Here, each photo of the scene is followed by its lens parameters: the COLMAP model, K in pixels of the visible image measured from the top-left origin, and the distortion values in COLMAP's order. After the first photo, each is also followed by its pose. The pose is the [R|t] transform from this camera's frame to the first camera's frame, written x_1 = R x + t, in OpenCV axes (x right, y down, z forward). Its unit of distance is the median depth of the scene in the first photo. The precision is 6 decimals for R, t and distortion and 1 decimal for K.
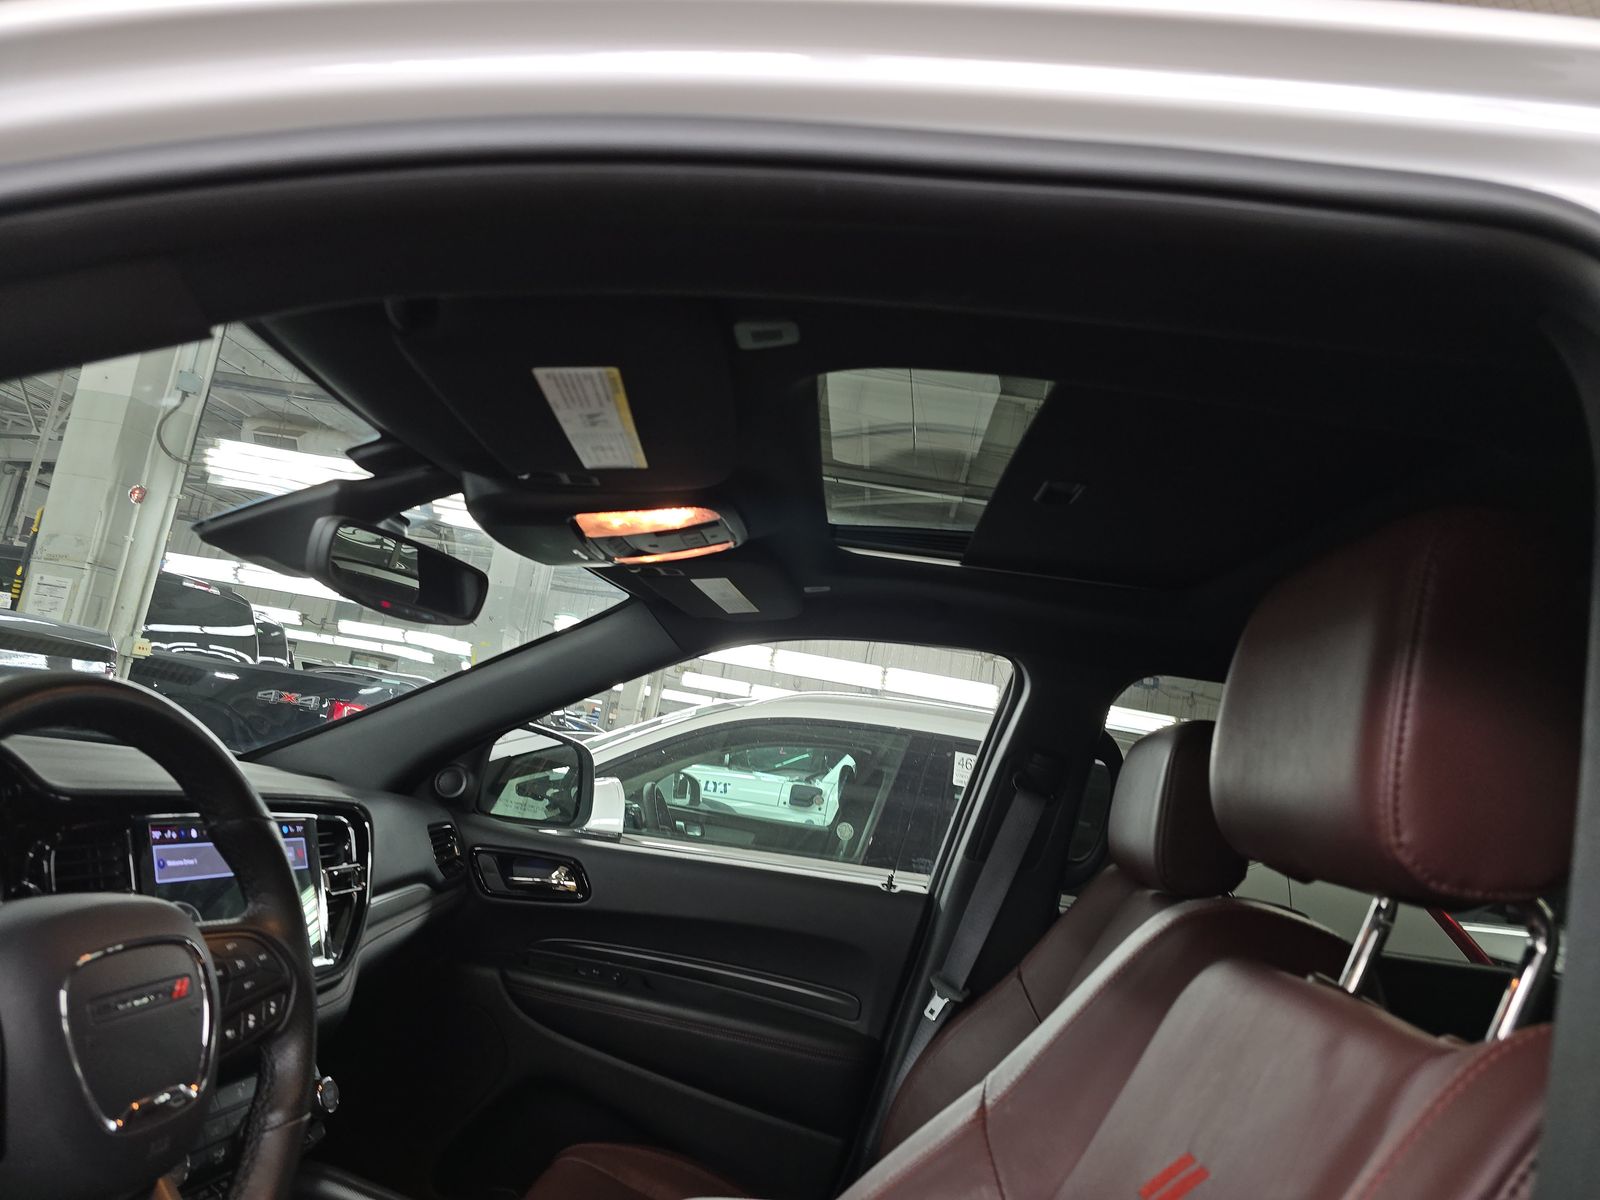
lens RADIAL K [[1071.5, 0, 809.6], [0, 1071.5, 606.6], [0, 0, 1]] dist [0.070079, -0.089028]
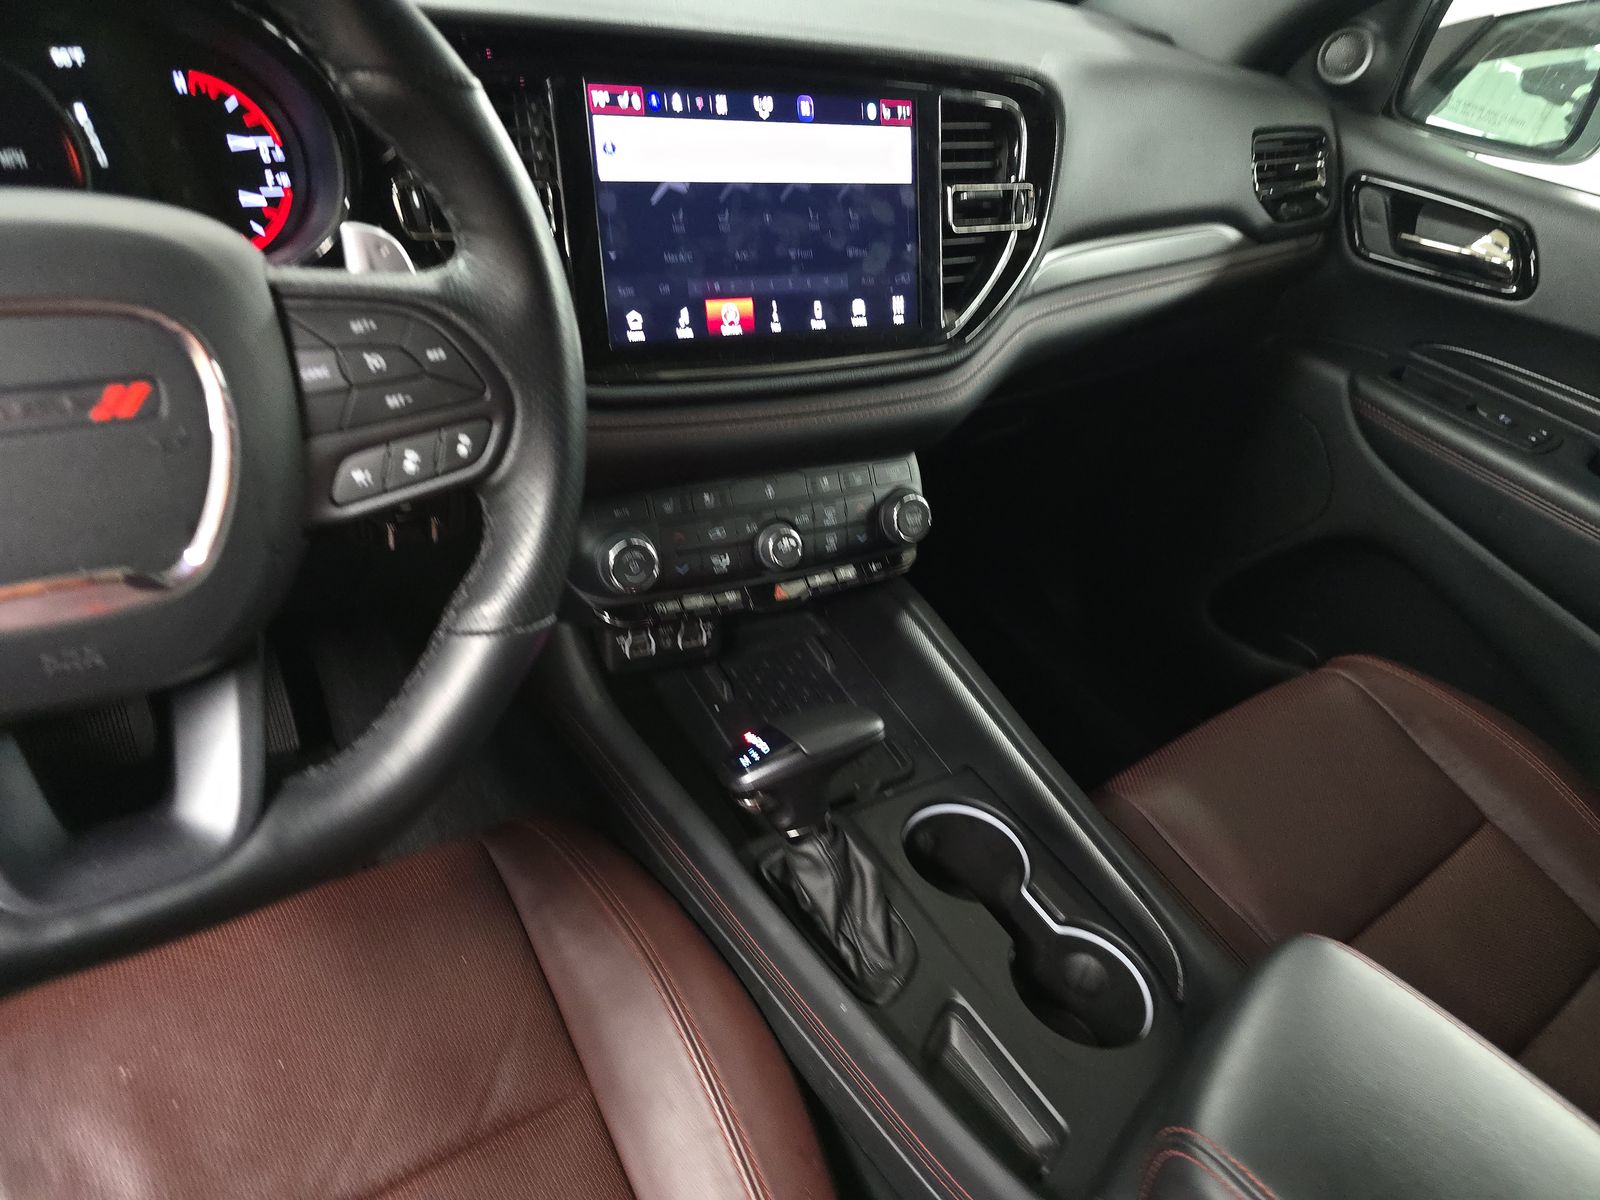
lens RADIAL K [[1118.0, 0, 799.8], [0, 1118.0, 608.3], [0, 0, 1]] dist [0.036070, -0.029348]
pose [[0.630868, 0.392978, -0.669010, 0.017147], [0.064491, 0.832706, 0.549947, 0.057941], [0.773206, -0.390089, 0.499984, 0.359485]]
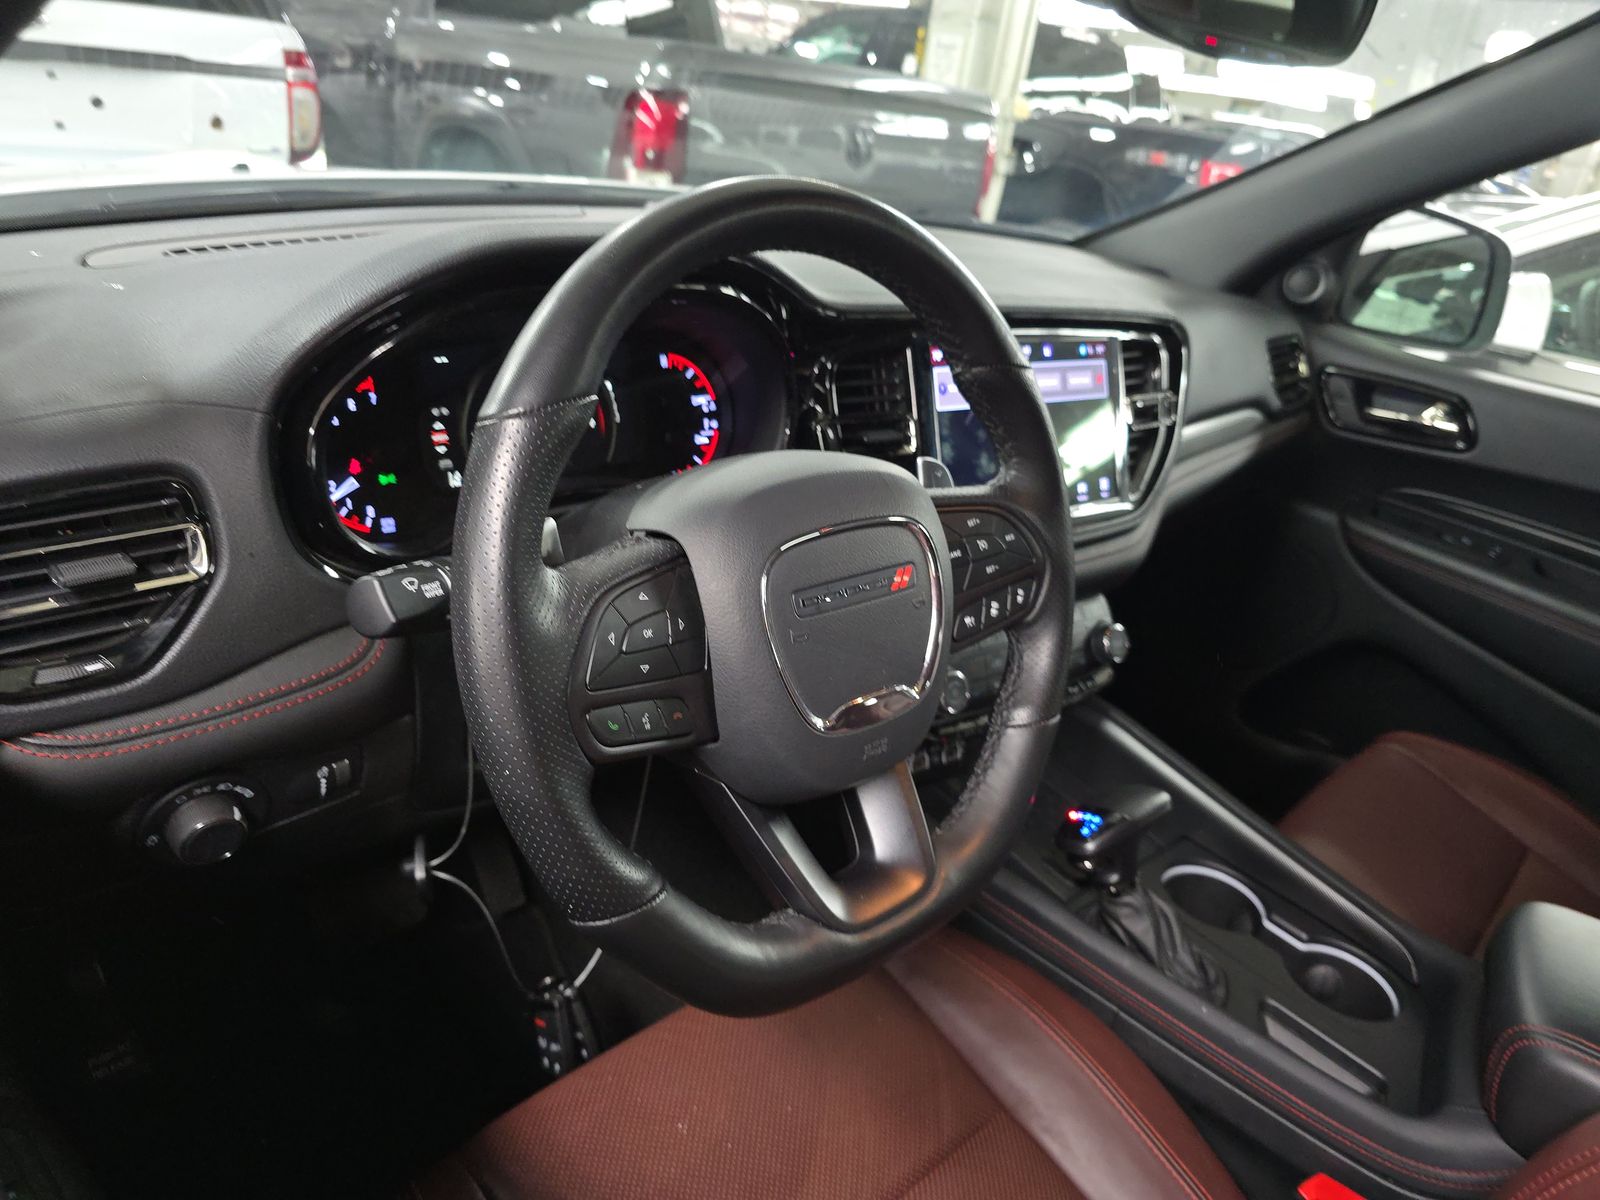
lens RADIAL K [[1107.9, 0, 809.3], [0, 1107.9, 601.0], [0, 0, 1]] dist [0.008269, -0.000538]
pose [[0.739783, 0.232636, -0.631349, -0.033533], [0.076823, 0.902987, 0.422745, 0.000132], [0.668446, -0.361242, 0.650142, 0.149286]]
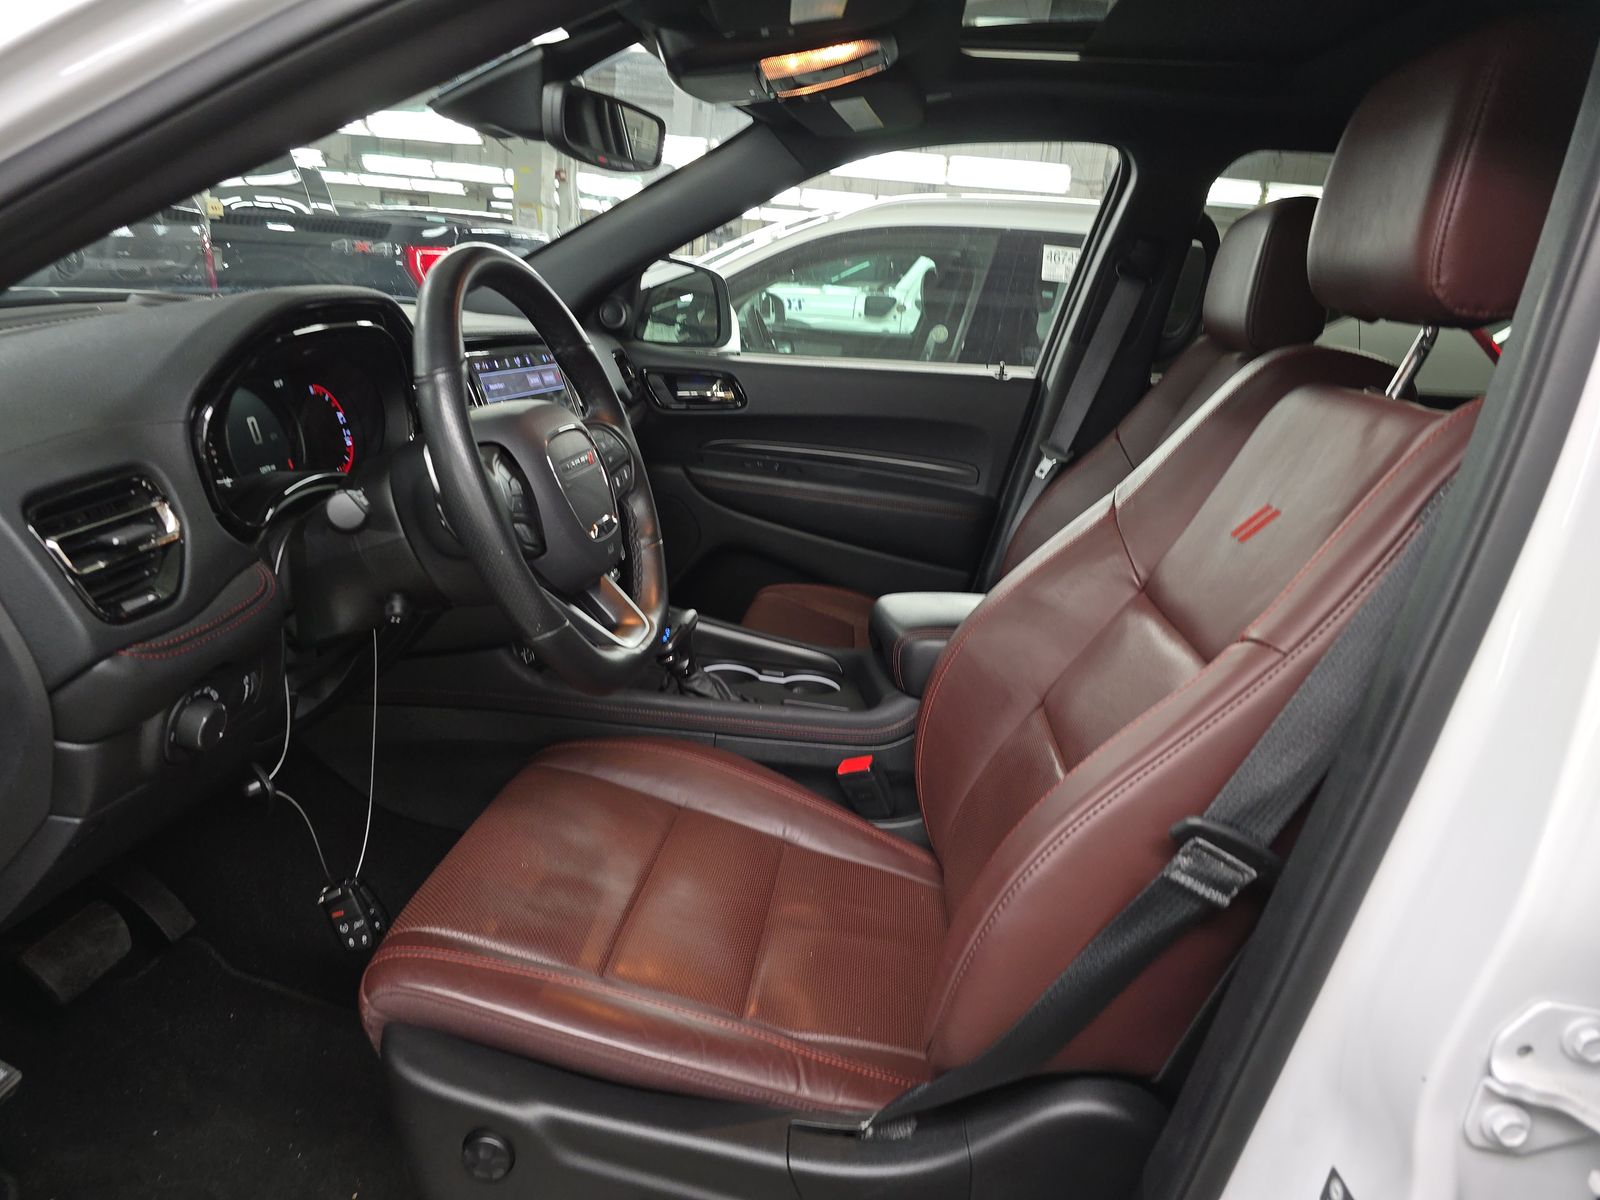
lens RADIAL K [[1071.5, 0, 809.6], [0, 1071.5, 606.6], [0, 0, 1]] dist [0.070079, -0.089028]
pose [[0.995292, -0.066300, -0.070695, -0.070264], [0.090230, 0.900157, 0.426118, -0.028307], [0.035385, -0.430491, 0.901901, -0.166007]]
